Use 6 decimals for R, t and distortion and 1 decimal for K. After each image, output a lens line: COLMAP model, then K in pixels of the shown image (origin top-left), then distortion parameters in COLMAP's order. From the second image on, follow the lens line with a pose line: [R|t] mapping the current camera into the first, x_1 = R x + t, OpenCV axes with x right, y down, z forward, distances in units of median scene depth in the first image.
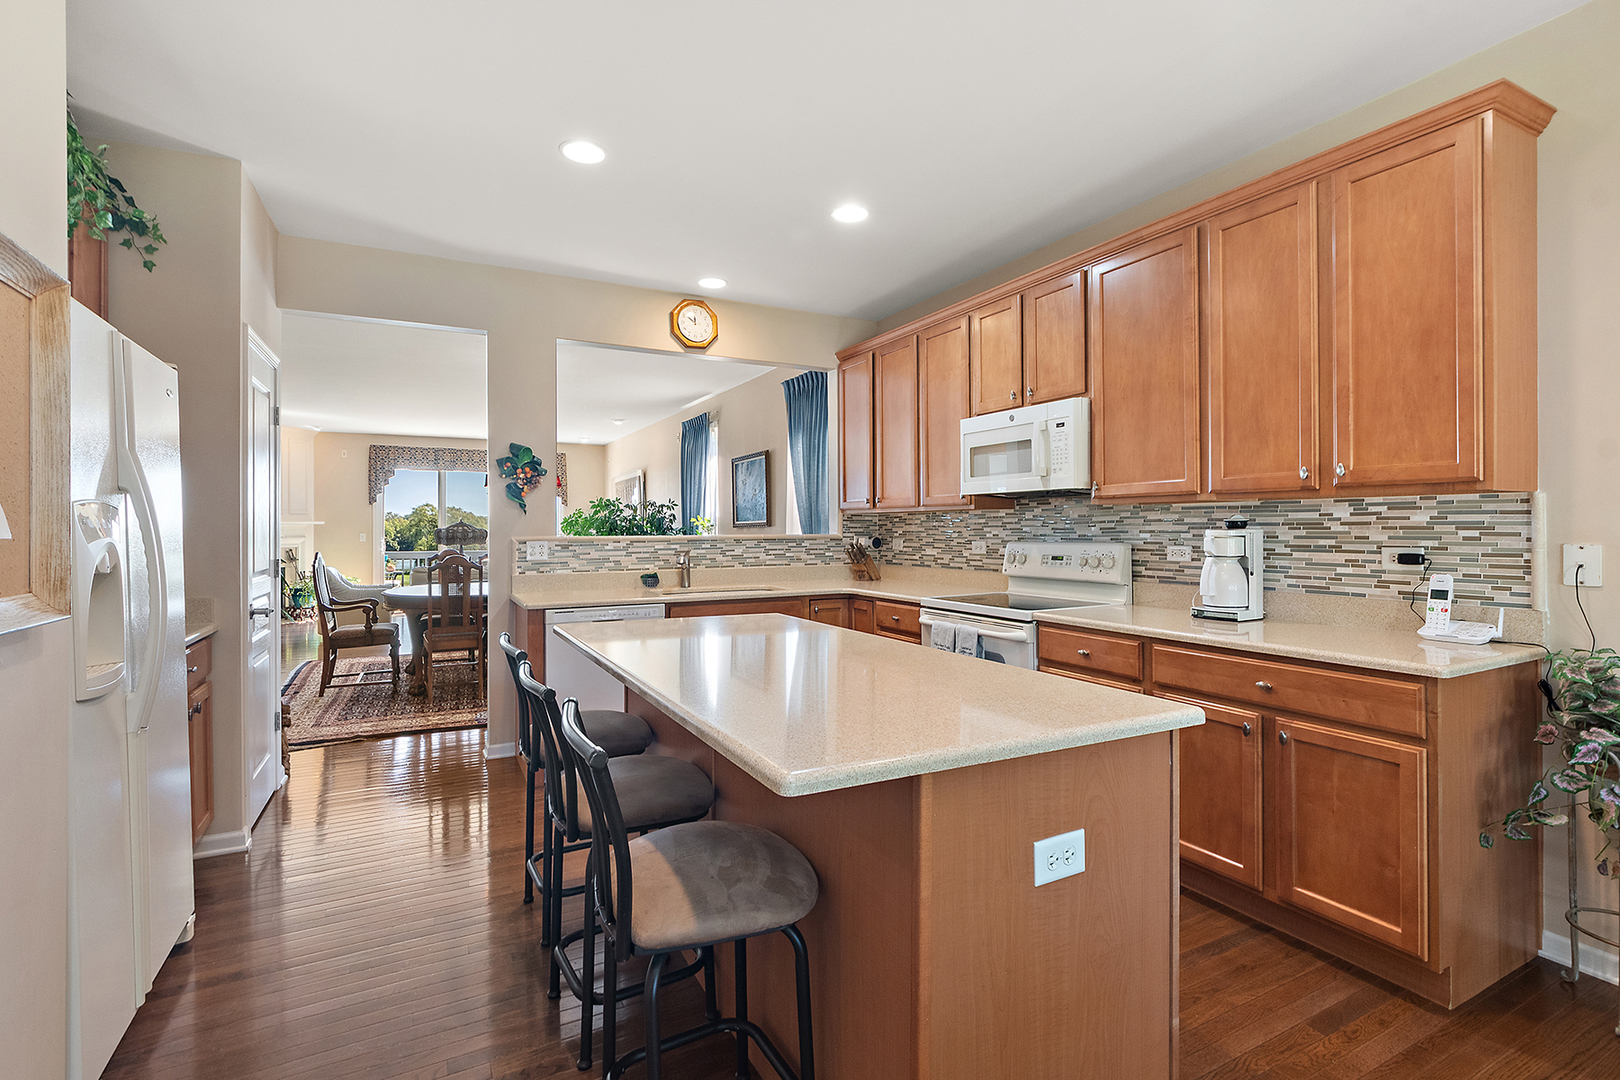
lens RADIAL K [[741.2, 0, 818.4], [0, 741.2, 530.5], [0, 0, 1]] dist [0.001412, -0.000036]
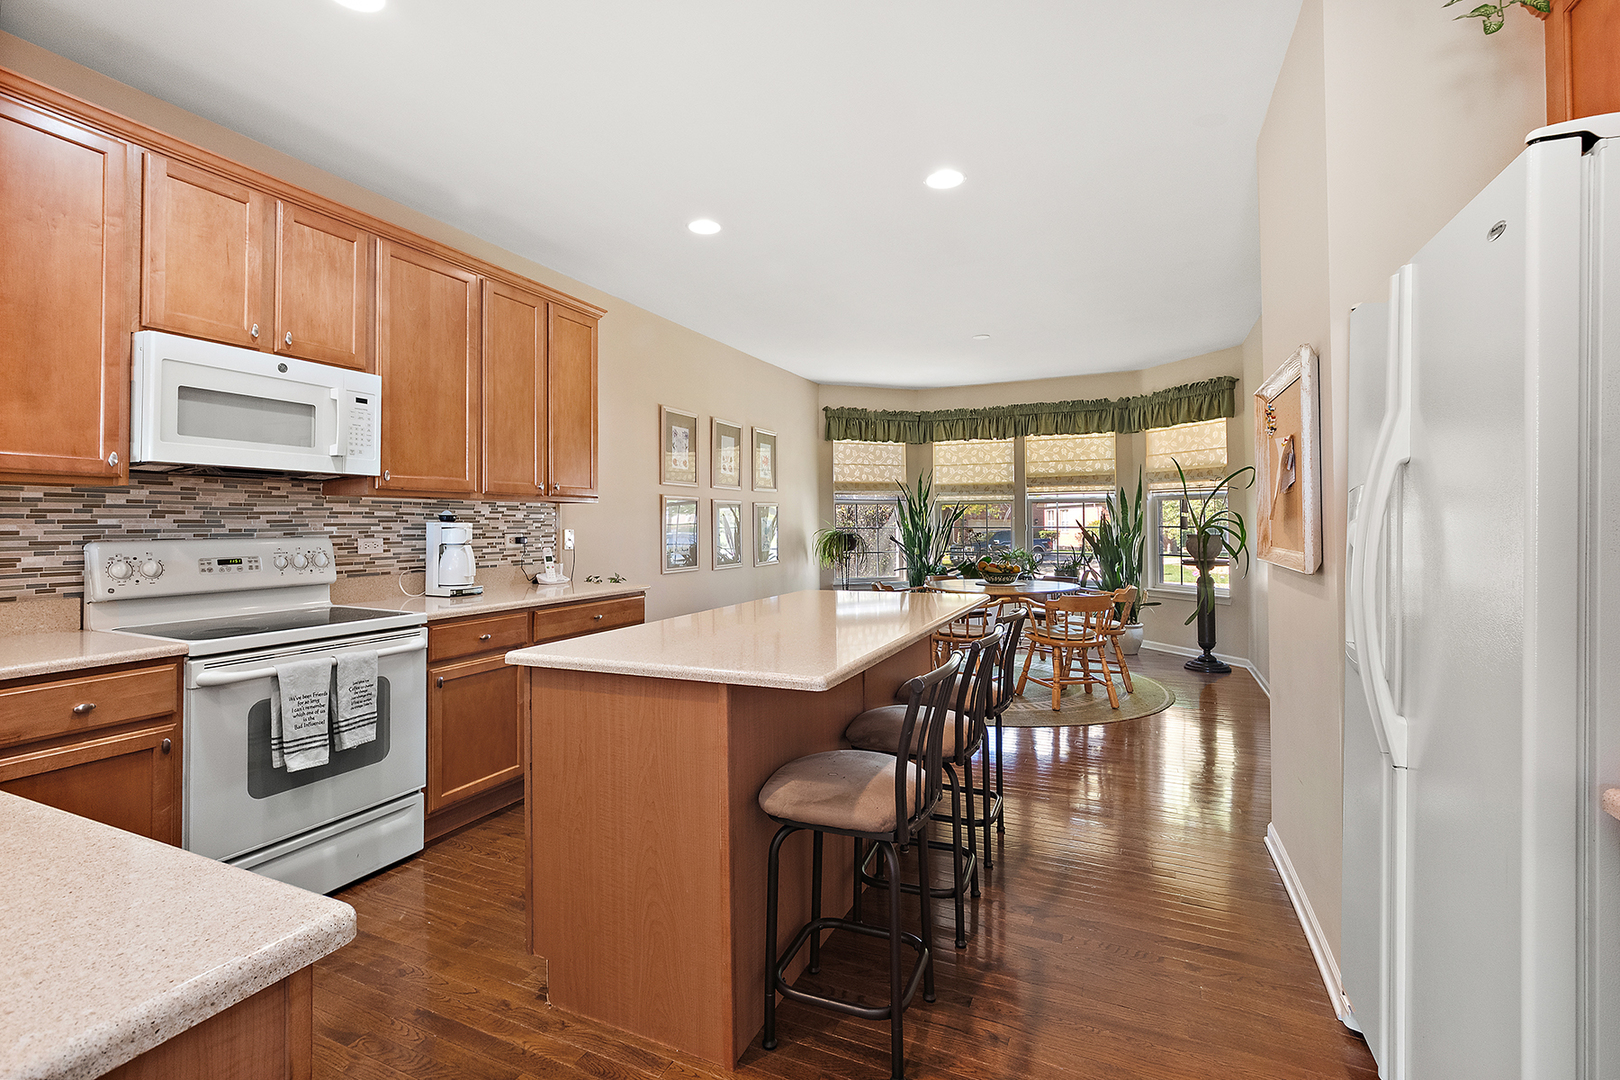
lens RADIAL K [[741.2, 0, 787.2], [0, 741.2, 491.6], [0, 0, 1]] dist [0.001412, -0.000036]
pose [[-0.587453, 0.039346, 0.808301, -0.779336], [0.006507, 0.999015, -0.043900, 0.005660], [-0.809232, -0.020530, -0.587130, 1.300399]]
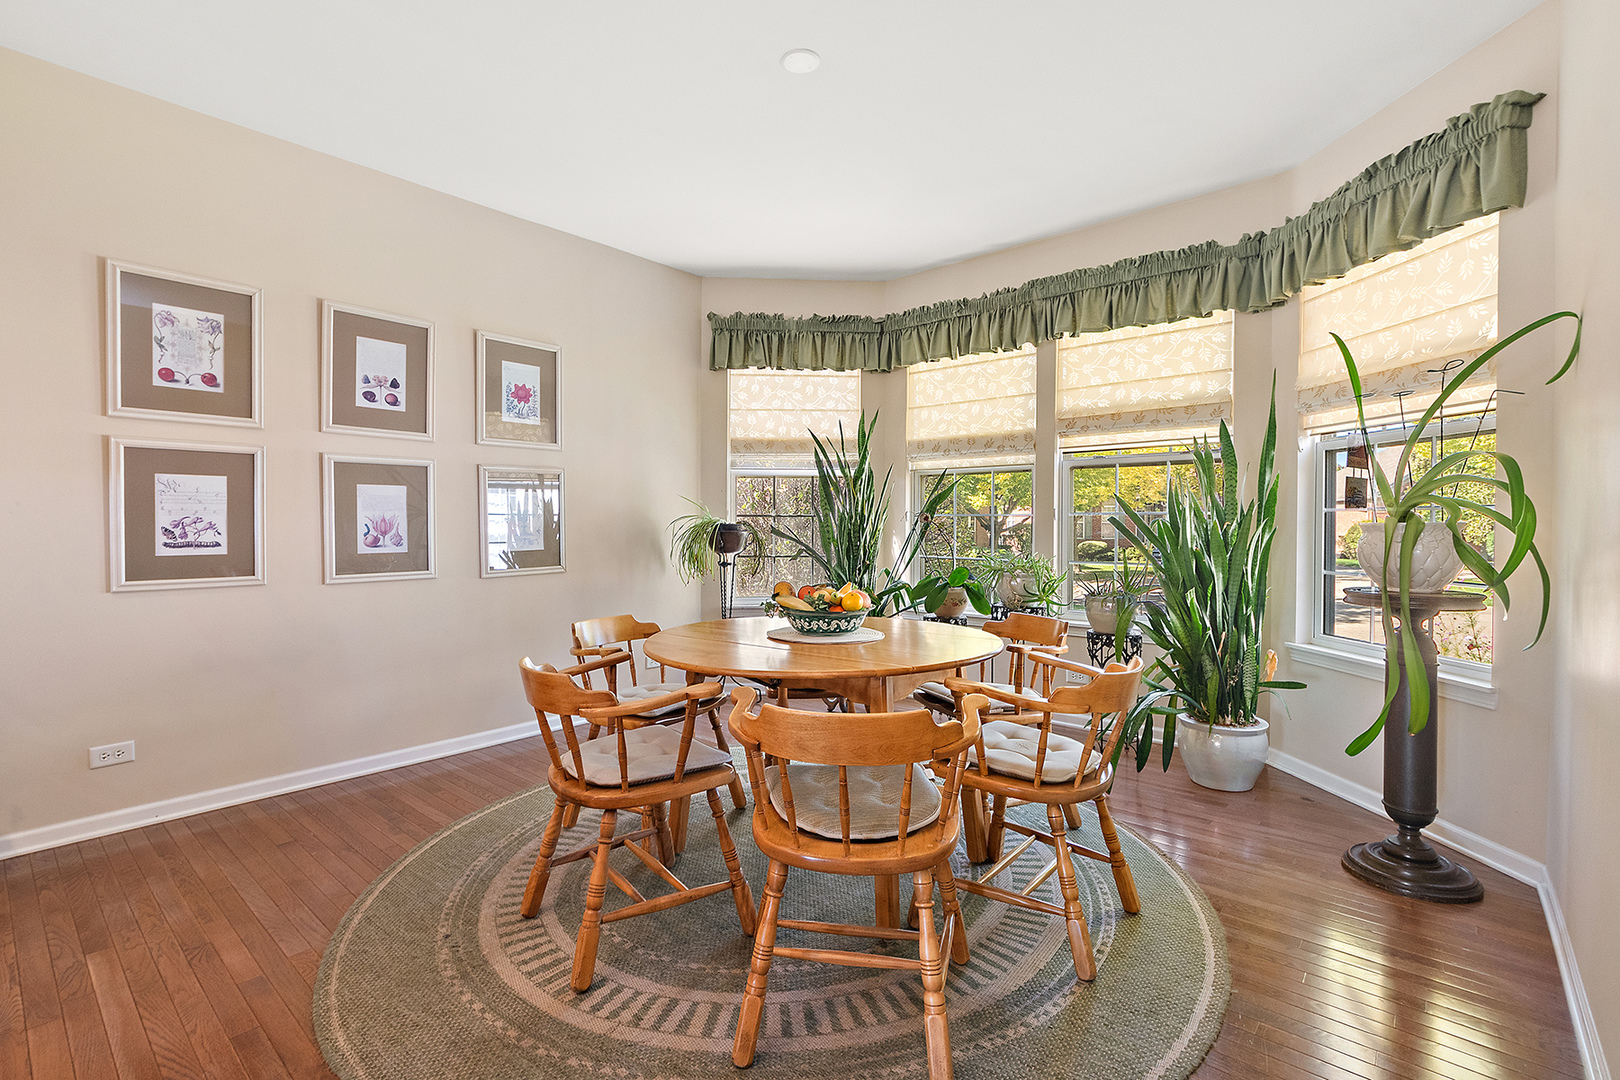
lens RADIAL K [[741.2, 0, 794.9], [0, 741.2, 524.4], [0, 0, 1]] dist [0.001412, -0.000036]
pose [[-0.341813, 0.001134, 0.939767, -0.271911], [0.002347, 0.999997, -0.000353, 0.044569], [-0.939765, 0.002085, -0.341815, -0.049892]]
